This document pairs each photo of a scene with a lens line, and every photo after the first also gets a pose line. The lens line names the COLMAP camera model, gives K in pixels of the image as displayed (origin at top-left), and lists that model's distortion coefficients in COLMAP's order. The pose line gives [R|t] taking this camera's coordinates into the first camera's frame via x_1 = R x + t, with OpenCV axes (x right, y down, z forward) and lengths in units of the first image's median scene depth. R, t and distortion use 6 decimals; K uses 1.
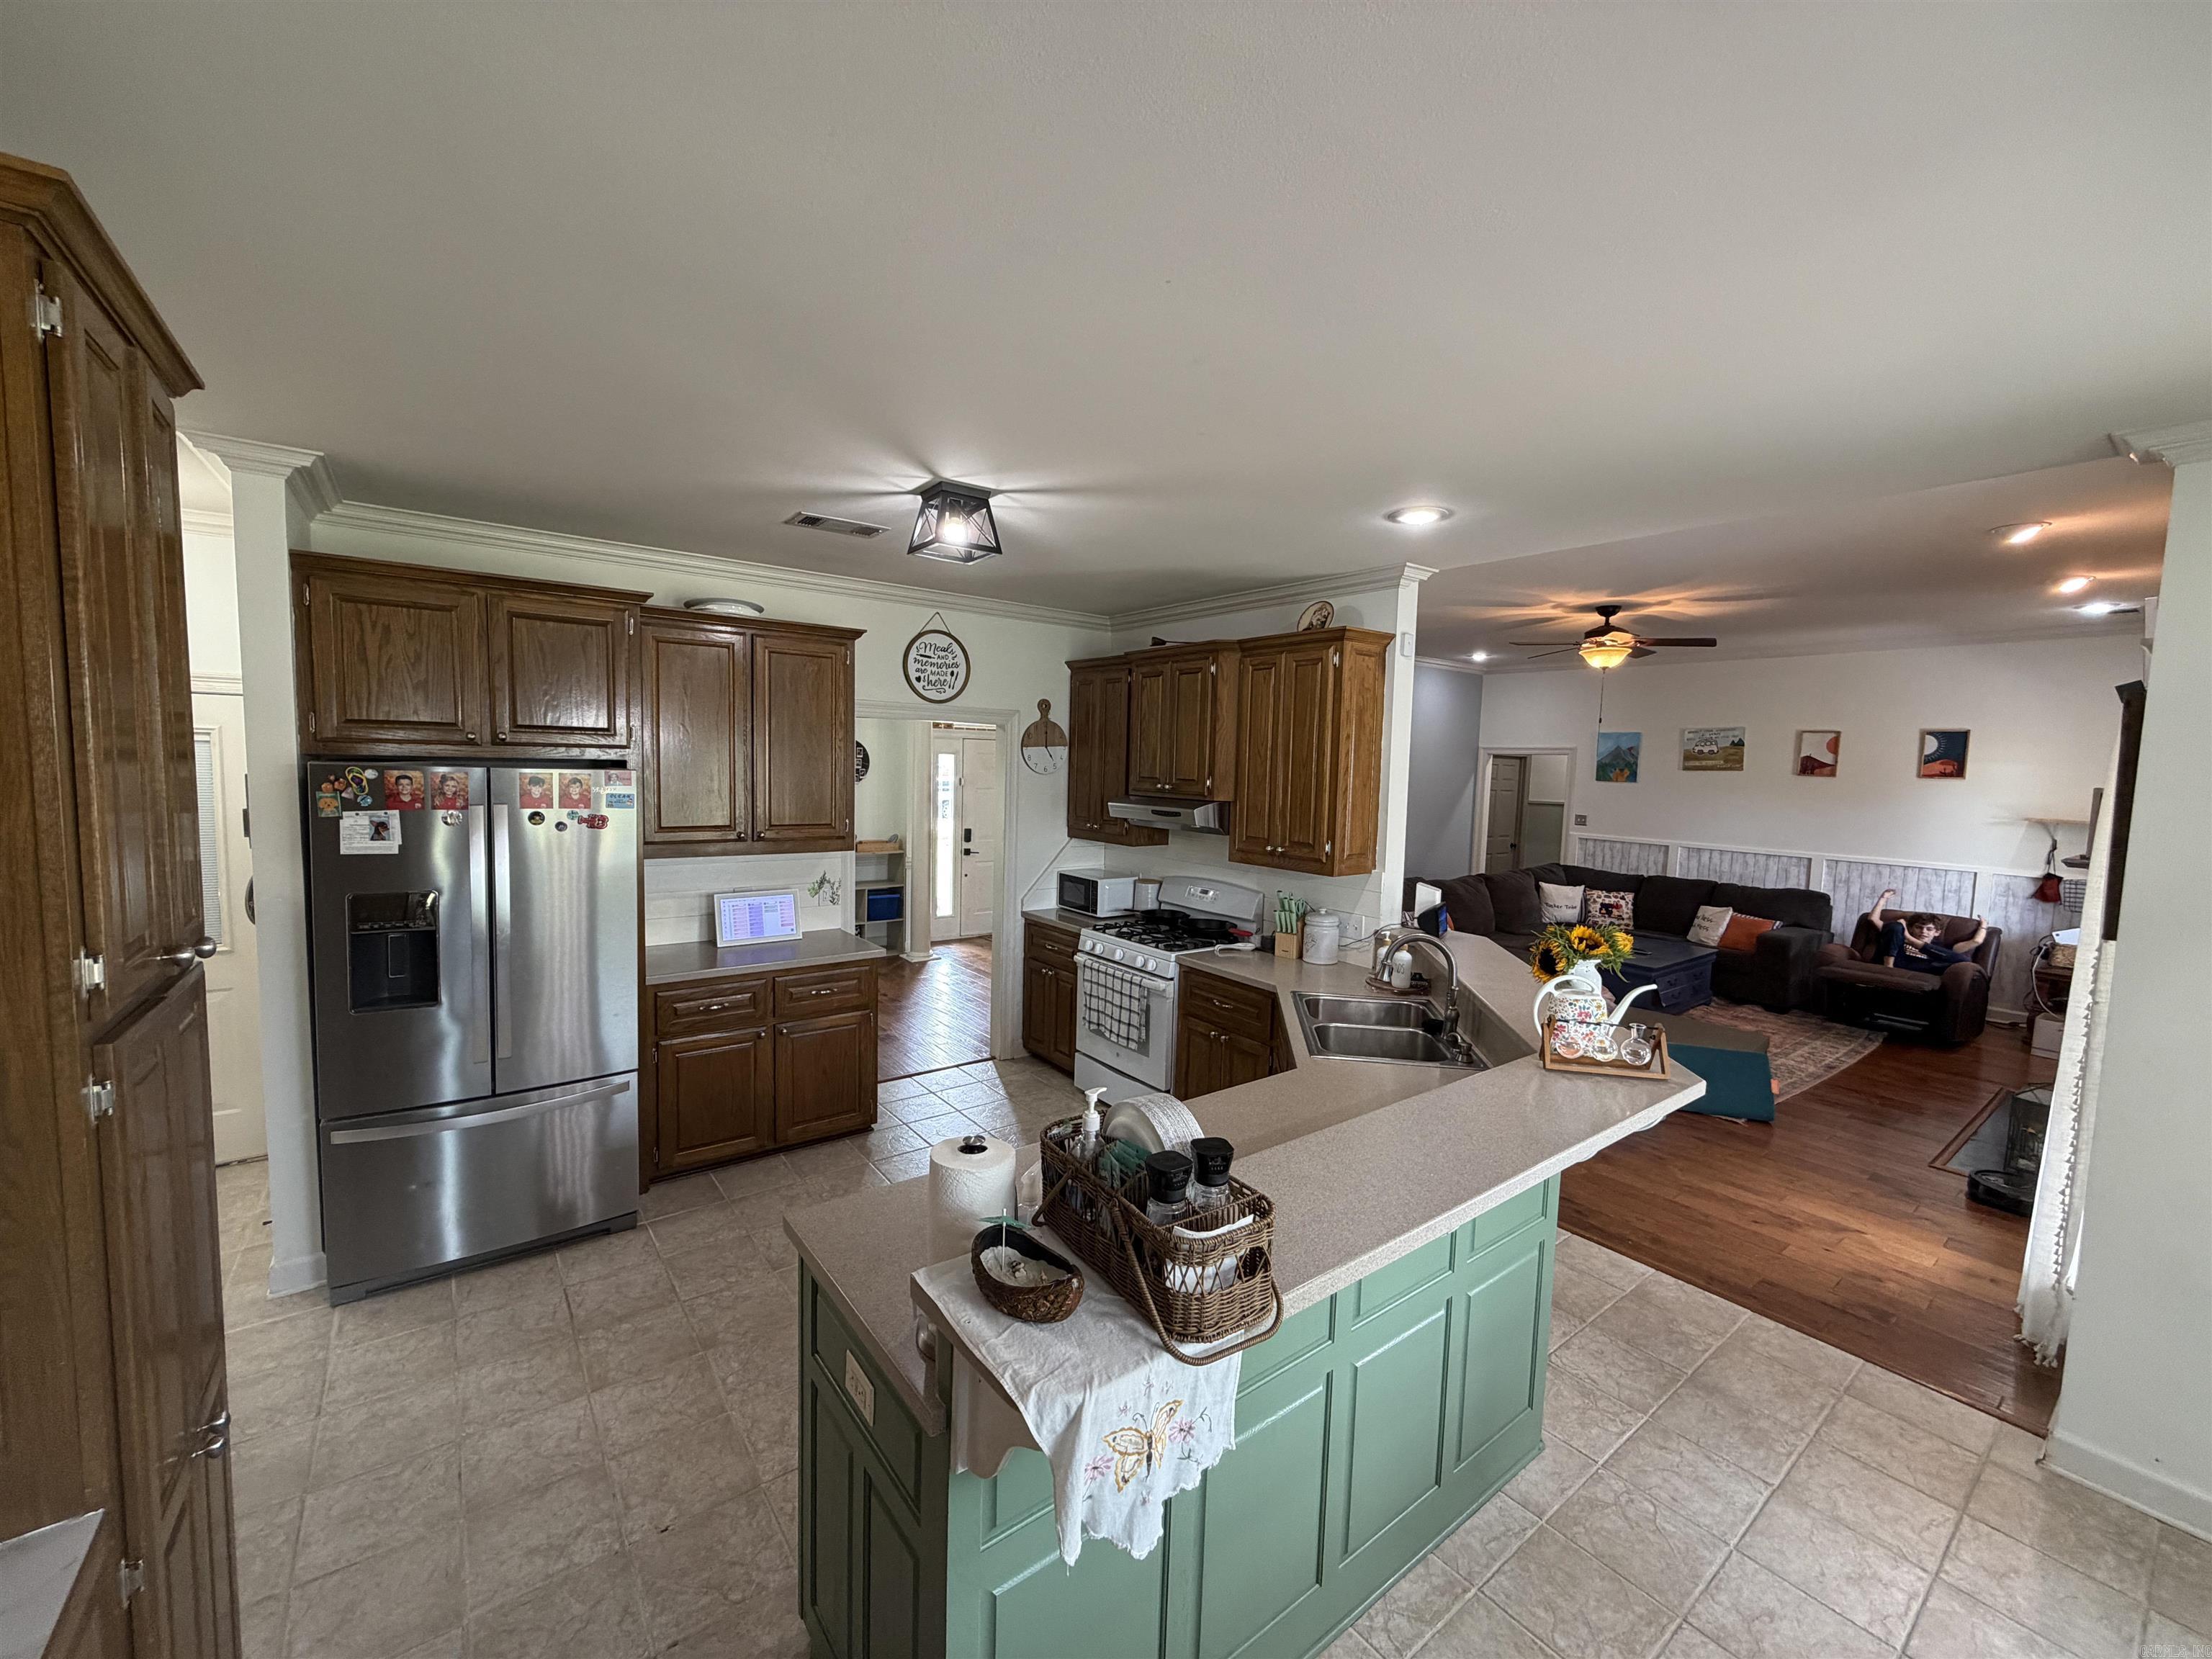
lens RADIAL K [[881.3, 0, 1099.7], [0, 881.3, 832.1], [0, 0, 1]] dist [0.001088, -0.000163]
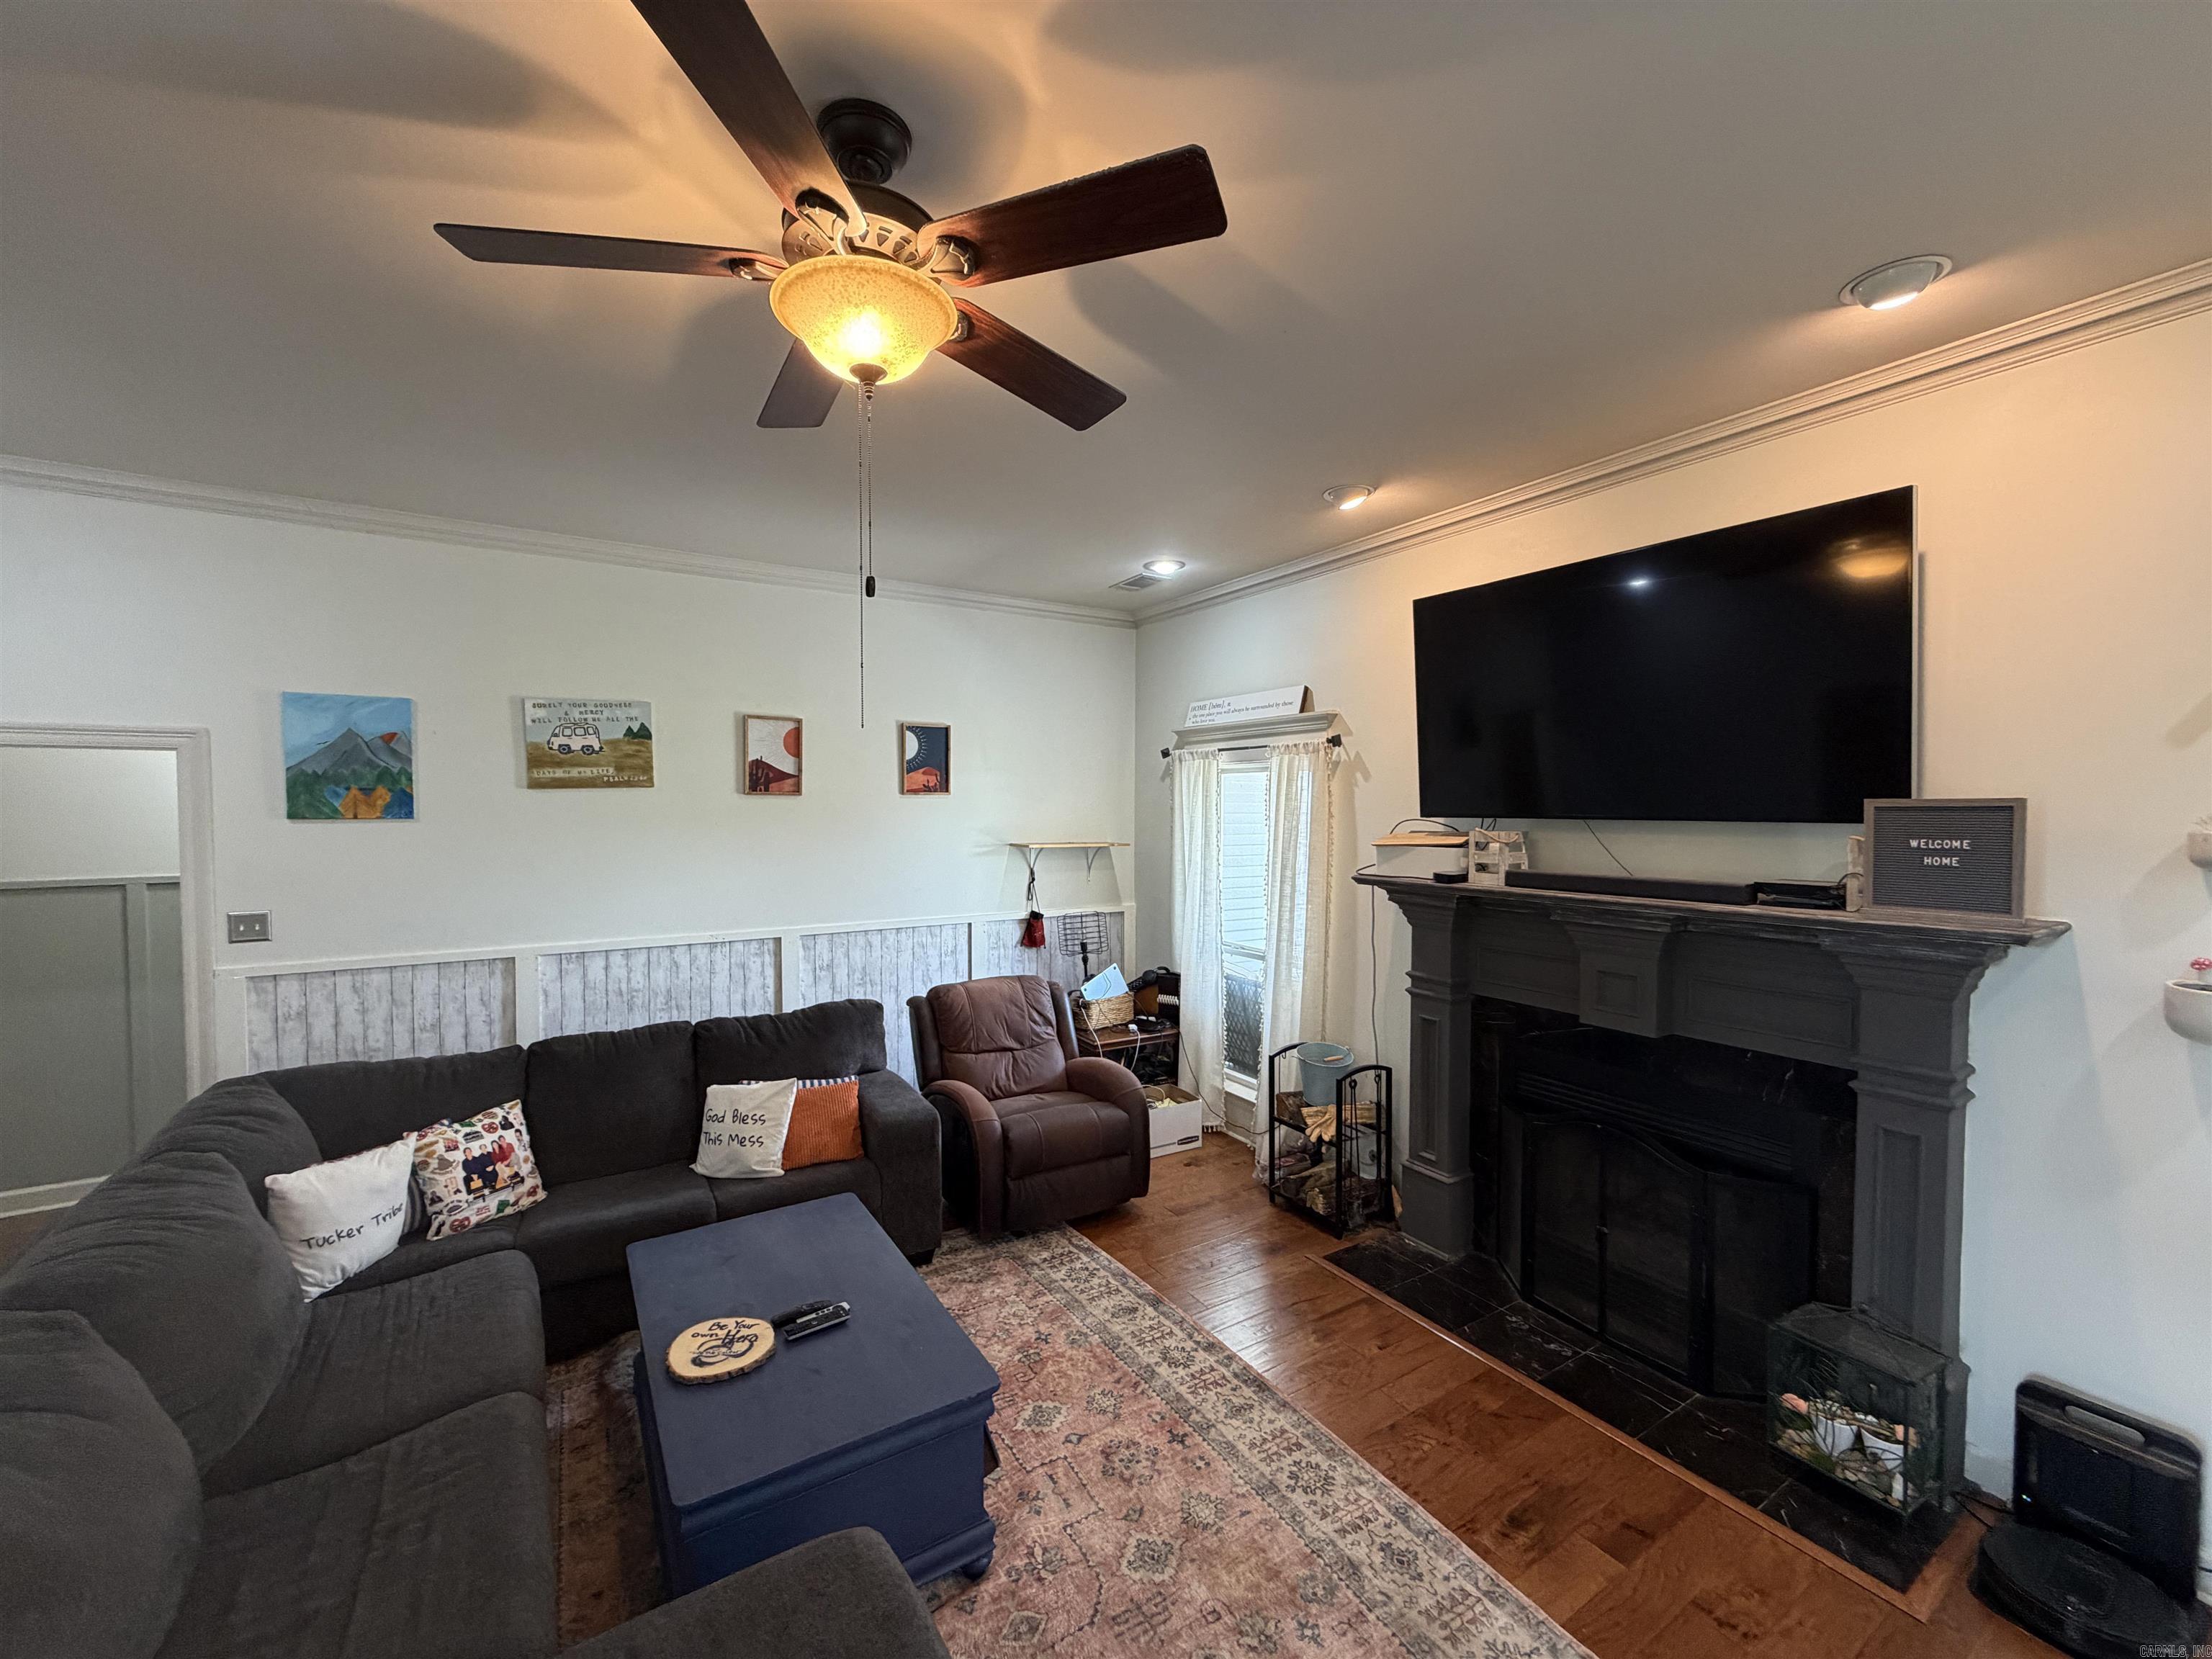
lens RADIAL K [[881.3, 0, 1098.9], [0, 881.3, 832.7], [0, 0, 1]] dist [0.001088, -0.000163]
pose [[0.082903, -0.060875, 0.994697, 0.401071], [0.084019, 0.995006, 0.053892, -0.081432], [-0.993010, 0.079105, 0.087603, 1.156122]]
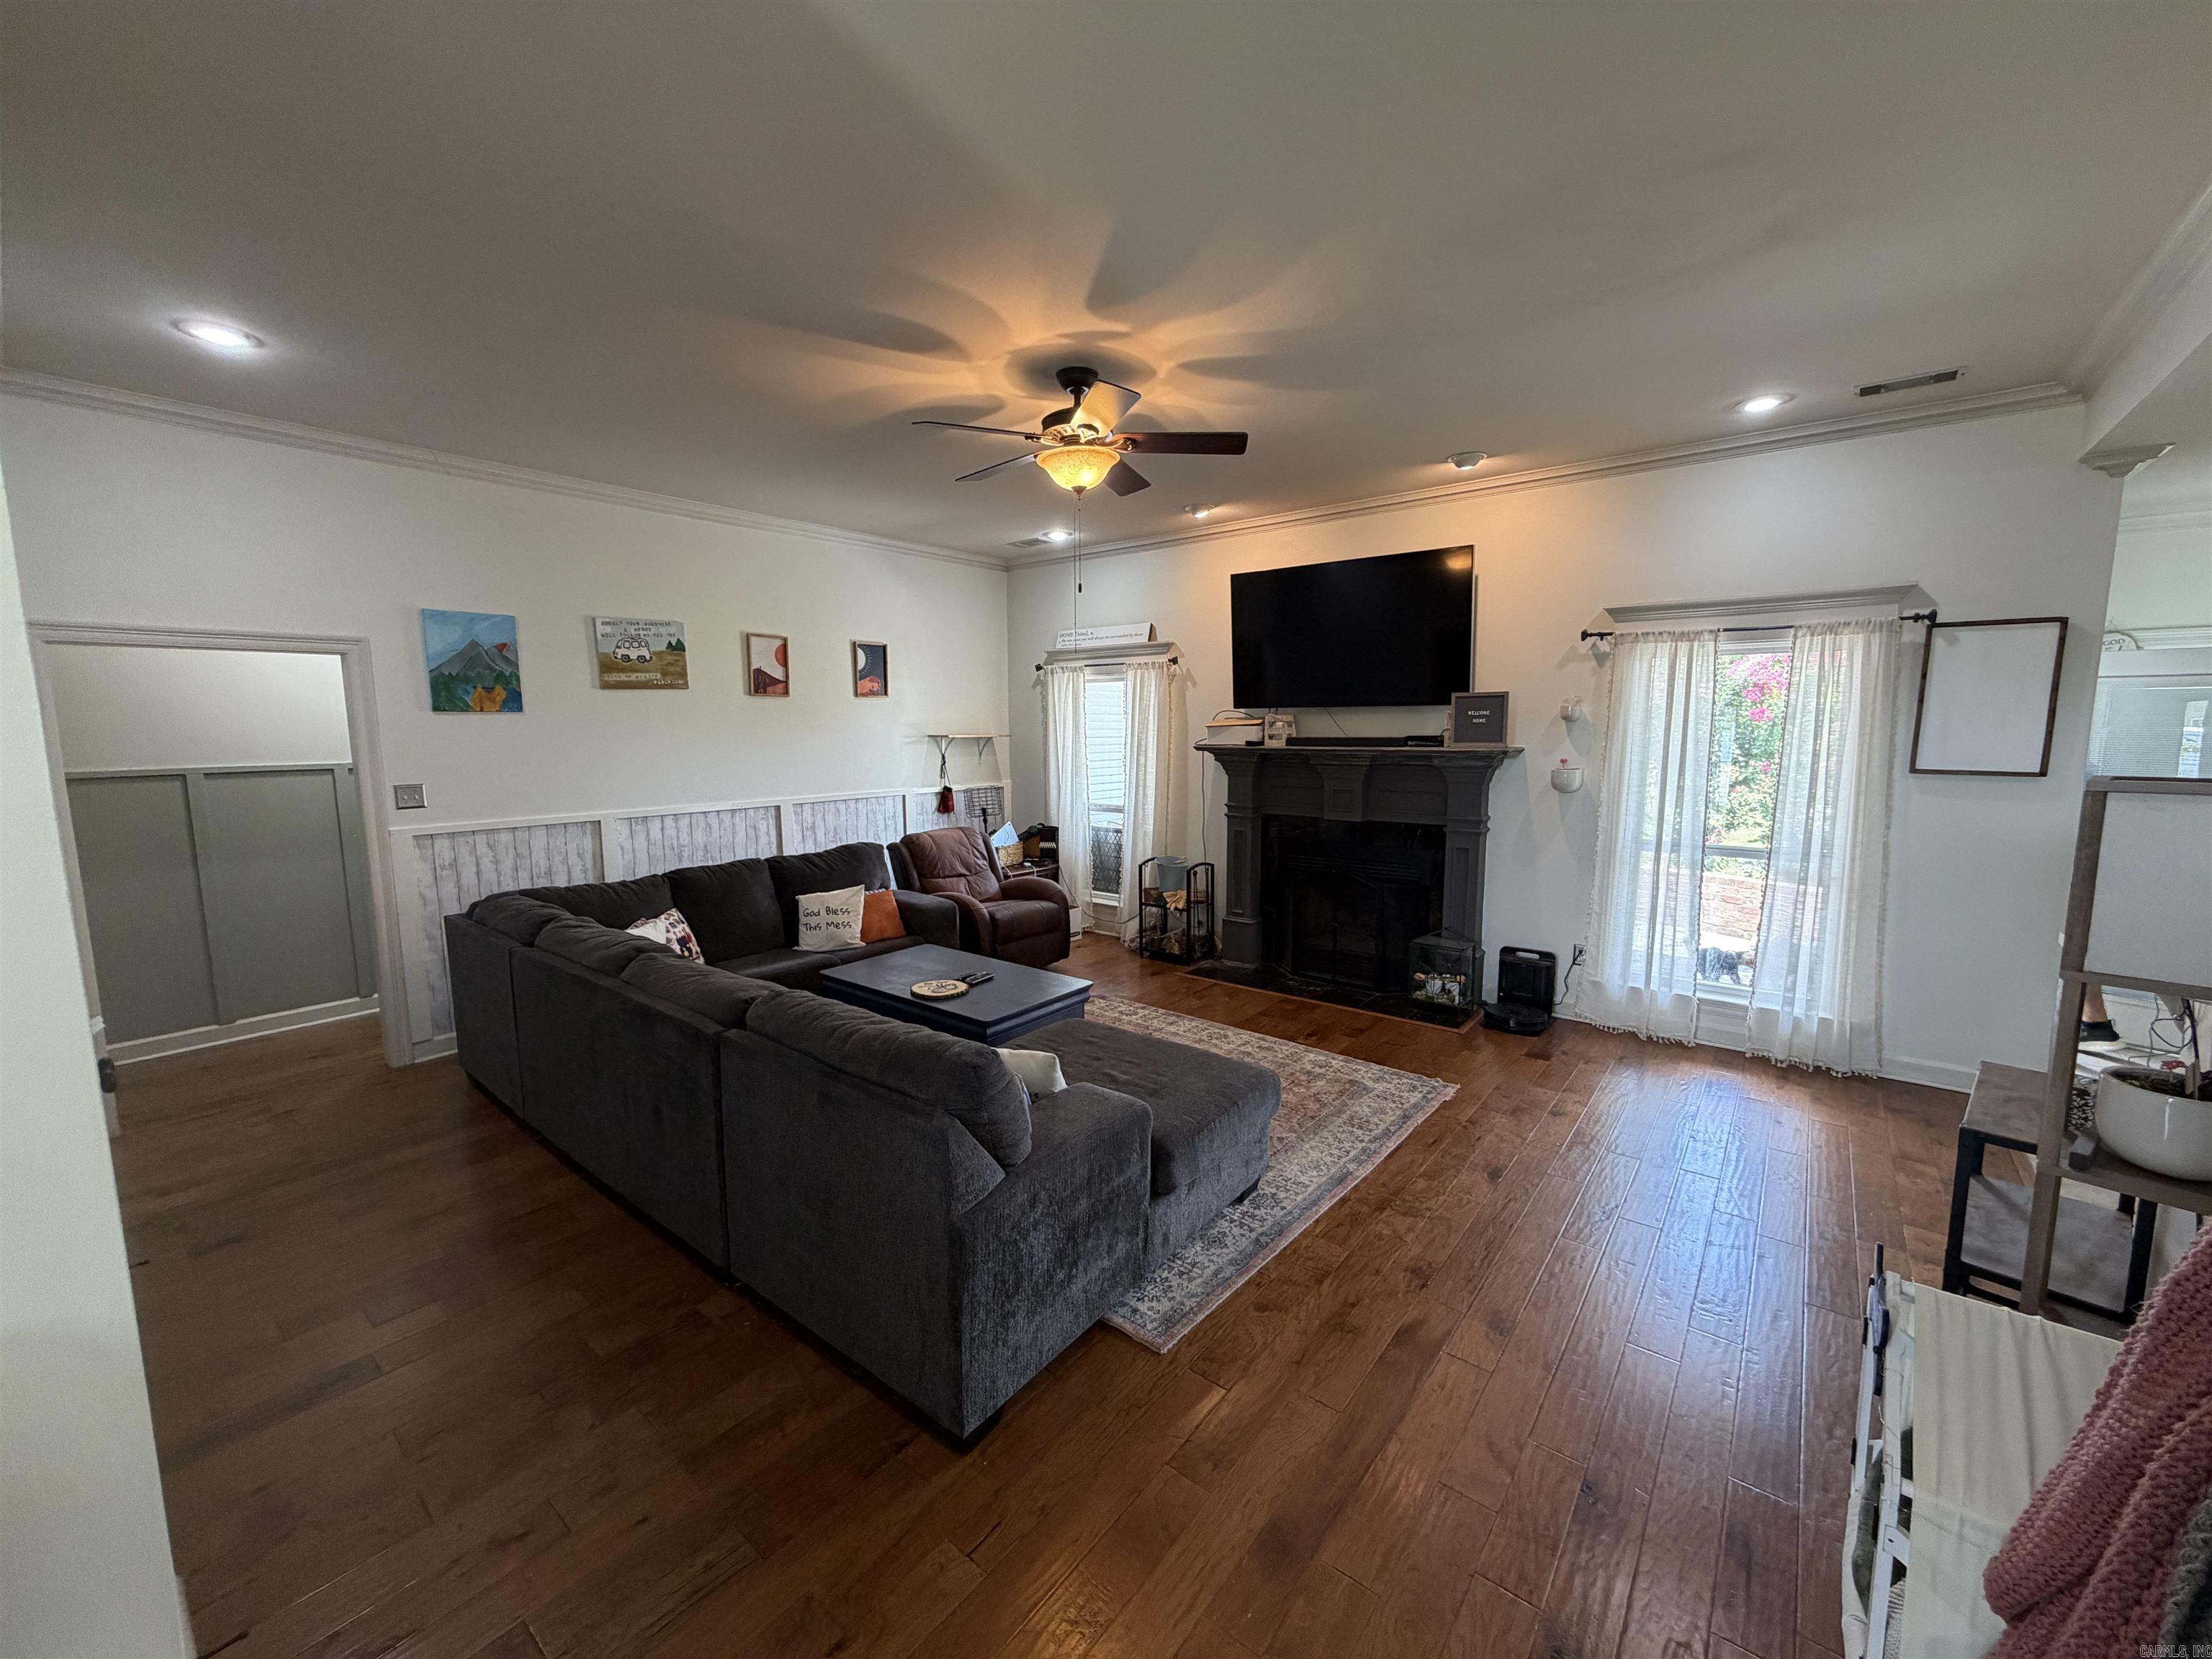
lens RADIAL K [[881.3, 0, 1099.4], [0, 881.3, 831.9], [0, 0, 1]] dist [0.001088, -0.000163]
pose [[-0.242869, -0.148375, 0.958645, 0.016150], [0.079178, 0.981904, 0.172034, -0.088793], [-0.966822, 0.117685, -0.226726, 1.424208]]
